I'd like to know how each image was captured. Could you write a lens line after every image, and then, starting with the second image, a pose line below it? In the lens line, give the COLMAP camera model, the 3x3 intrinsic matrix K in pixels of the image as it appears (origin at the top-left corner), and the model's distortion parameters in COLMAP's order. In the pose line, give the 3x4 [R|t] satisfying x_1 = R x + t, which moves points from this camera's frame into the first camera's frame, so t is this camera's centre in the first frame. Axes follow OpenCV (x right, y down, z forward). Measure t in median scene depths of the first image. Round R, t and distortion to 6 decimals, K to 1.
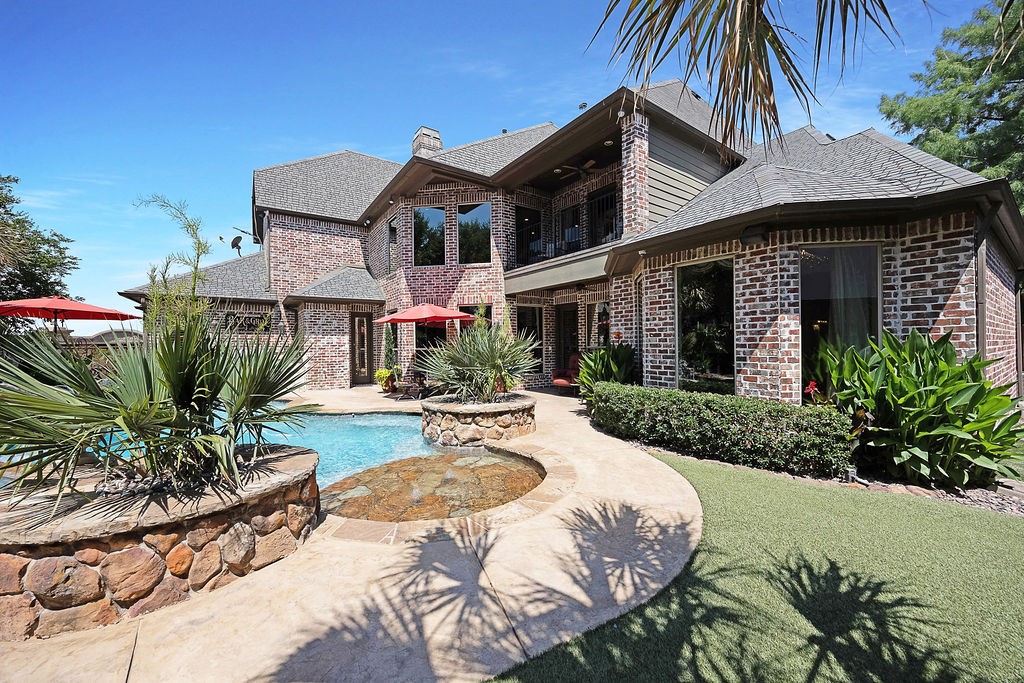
lens RADIAL K [[382.7, 0, 513.7], [0, 382.7, 341.1], [0, 0, 1]] dist [0.000041, 0.000103]
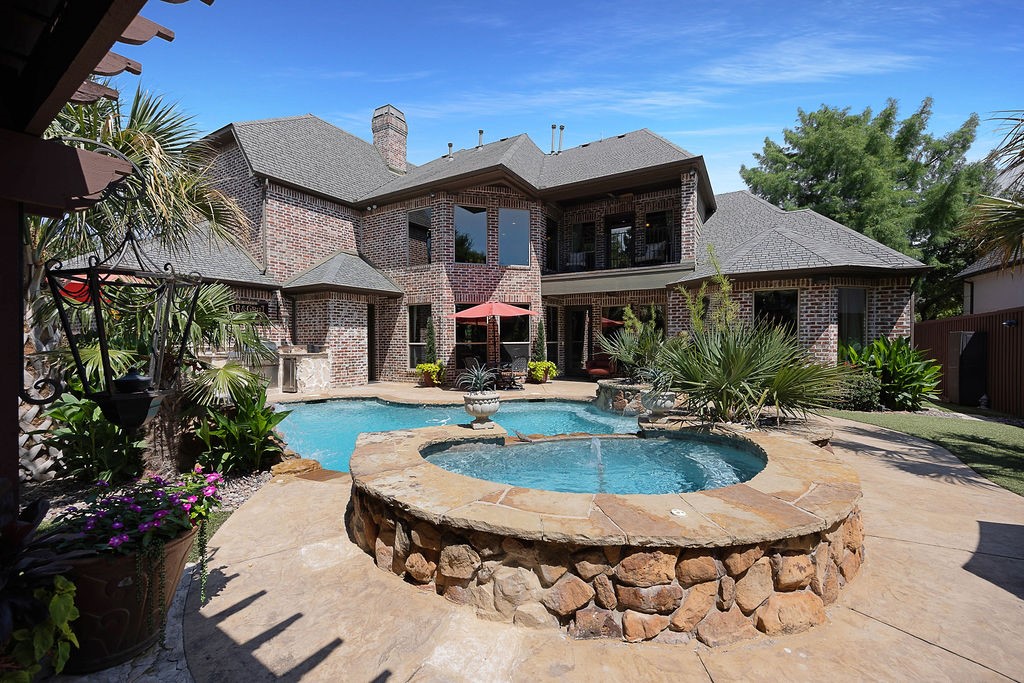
lens RADIAL K [[382.7, 0, 508.9], [0, 382.7, 345.5], [0, 0, 1]] dist [0.000041, 0.000103]
pose [[0.910508, -0.001229, 0.413489, -0.571202], [-0.010732, 0.999588, 0.026604, -0.002286], [-0.413352, -0.028661, 0.910120, 0.003754]]
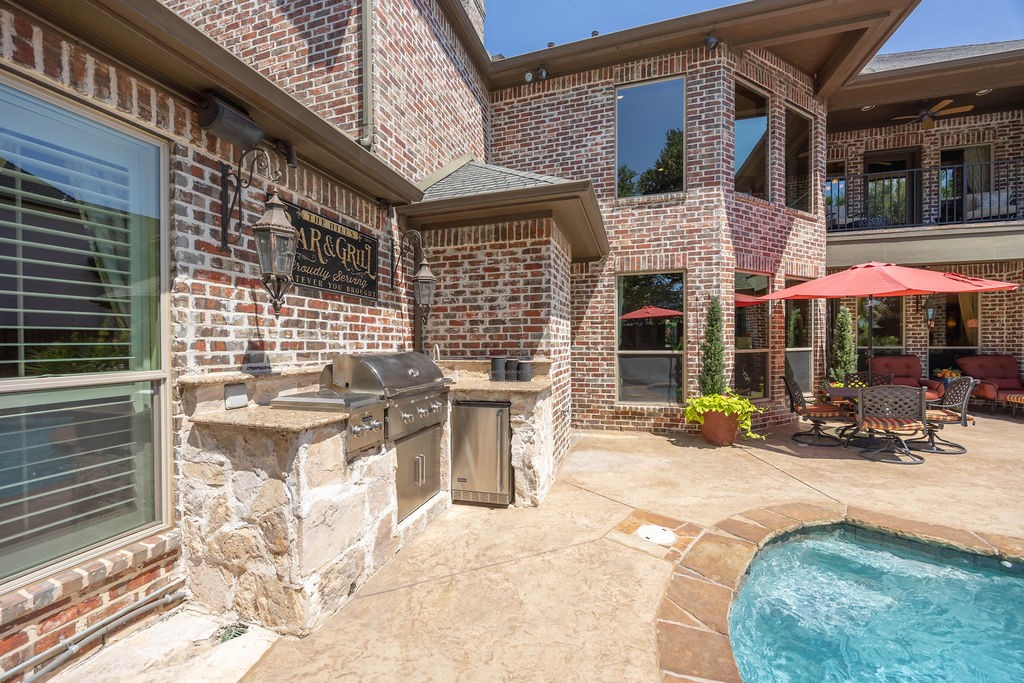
lens RADIAL K [[382.7, 0, 516.2], [0, 382.7, 342.8], [0, 0, 1]] dist [0.000041, 0.000103]
pose [[0.783287, 0.003047, 0.621653, -0.839650], [-0.007772, 0.999958, 0.004892, 0.009944], [-0.621612, -0.008664, 0.783277, 0.801487]]
